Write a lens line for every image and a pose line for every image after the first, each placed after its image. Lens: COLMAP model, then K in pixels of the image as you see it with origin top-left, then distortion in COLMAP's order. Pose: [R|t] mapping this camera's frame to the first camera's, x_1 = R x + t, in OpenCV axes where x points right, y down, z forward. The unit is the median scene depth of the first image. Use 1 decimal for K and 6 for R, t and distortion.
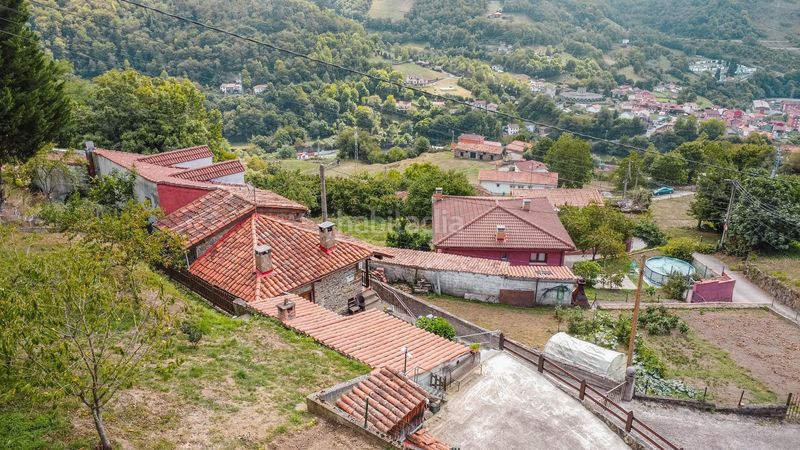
lens RADIAL K [[579.5, 0, 399.3], [0, 579.5, 229.6], [0, 0, 1]] dist [-0.023968, -0.011018]
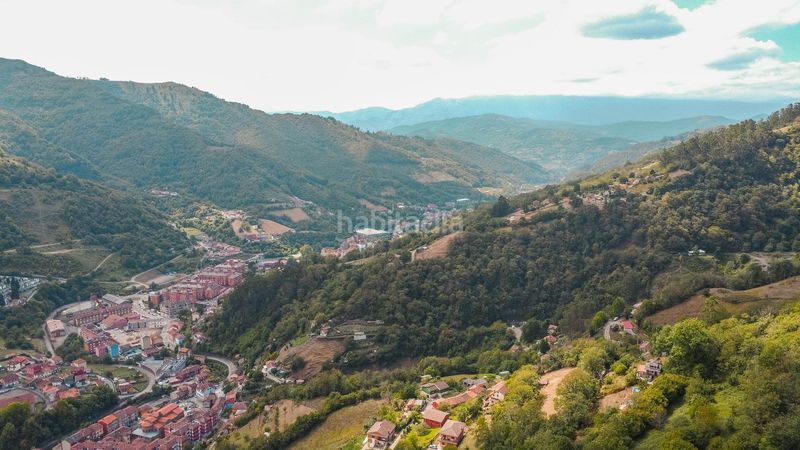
lens RADIAL K [[579.5, 0, 399.3], [0, 579.5, 229.6], [0, 0, 1]] dist [-0.023968, -0.011018]
pose [[0.441777, -0.138713, 0.886336, 0.009624], [0.333151, 0.942692, -0.018520, -0.181167], [-0.832973, 0.303466, 0.462672, -0.069413]]
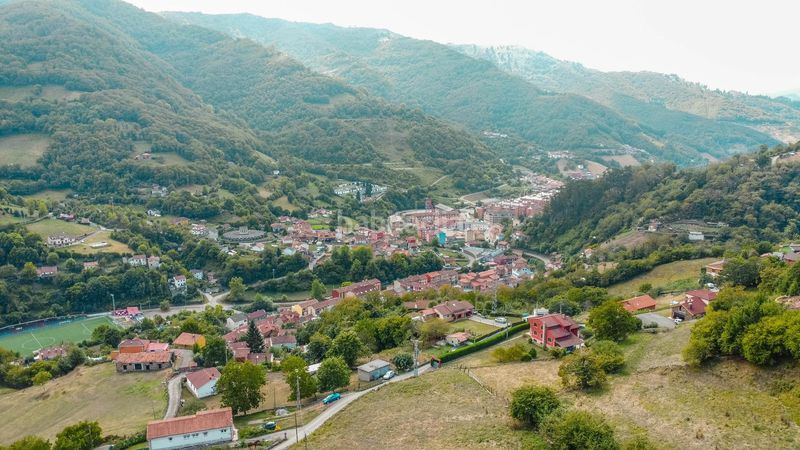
lens RADIAL K [[579.5, 0, 399.3], [0, 579.5, 229.6], [0, 0, 1]] dist [-0.023968, -0.011018]
pose [[0.843907, -0.106517, 0.525809, 0.006606], [0.204392, 0.970011, -0.131542, -0.045122], [-0.496029, 0.218480, 0.840370, -0.008169]]
